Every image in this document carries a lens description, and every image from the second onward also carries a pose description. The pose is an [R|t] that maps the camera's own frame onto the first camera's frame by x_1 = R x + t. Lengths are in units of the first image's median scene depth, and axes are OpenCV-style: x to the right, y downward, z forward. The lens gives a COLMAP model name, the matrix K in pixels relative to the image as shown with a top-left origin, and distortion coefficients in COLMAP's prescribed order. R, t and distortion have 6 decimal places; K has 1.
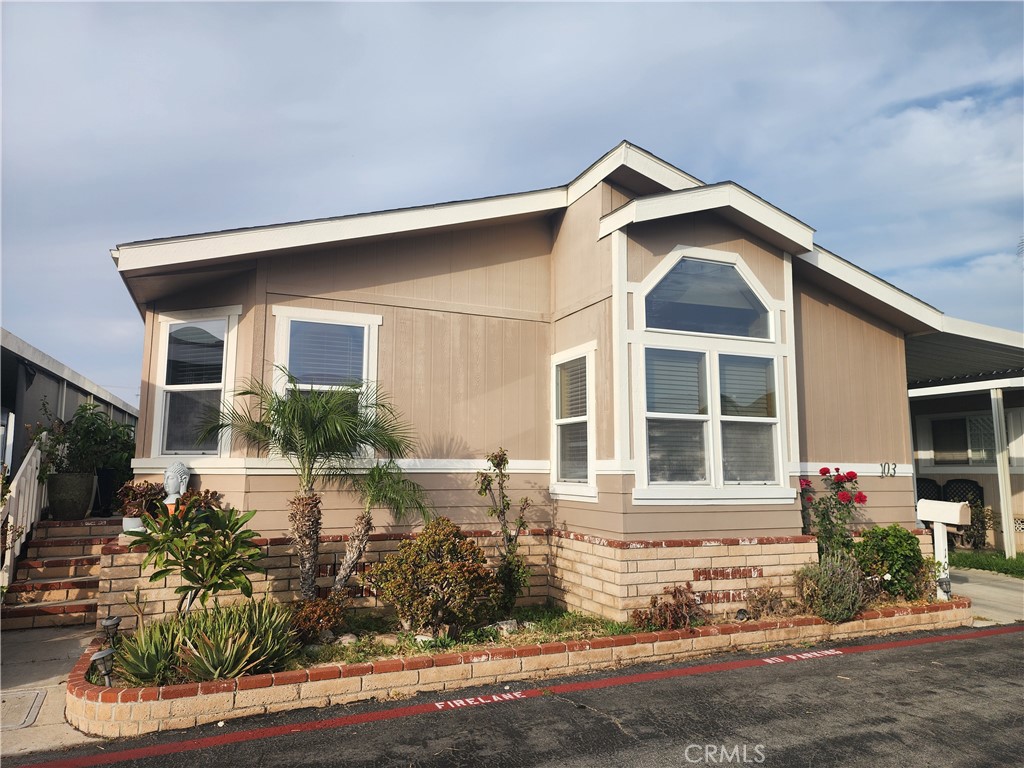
lens RADIAL K [[684.9, 0, 516.1], [0, 684.9, 390.7], [0, 0, 1]] dist [0.066465, -0.052966]
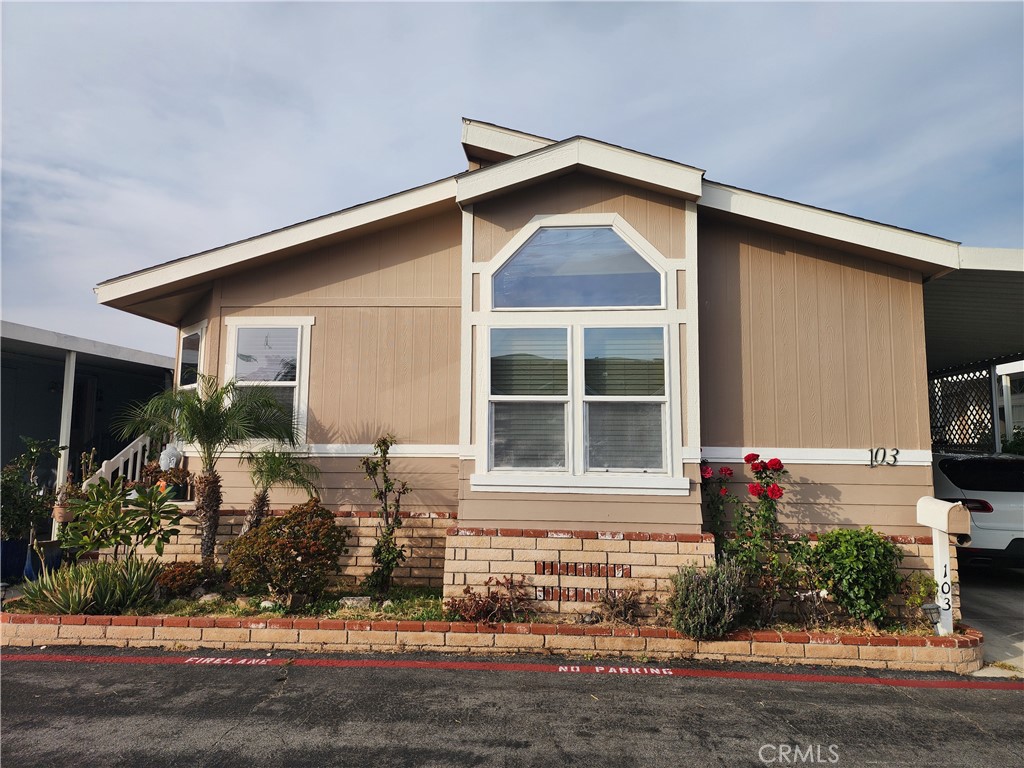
lens RADIAL K [[684.9, 0, 516.1], [0, 684.9, 373.5], [0, 0, 1]] dist [0.066465, -0.052966]
pose [[0.885291, -0.047515, -0.462605, 0.657108], [0.049450, 0.998745, -0.007950, 0.009807], [0.462402, -0.015838, 0.886529, 0.162282]]
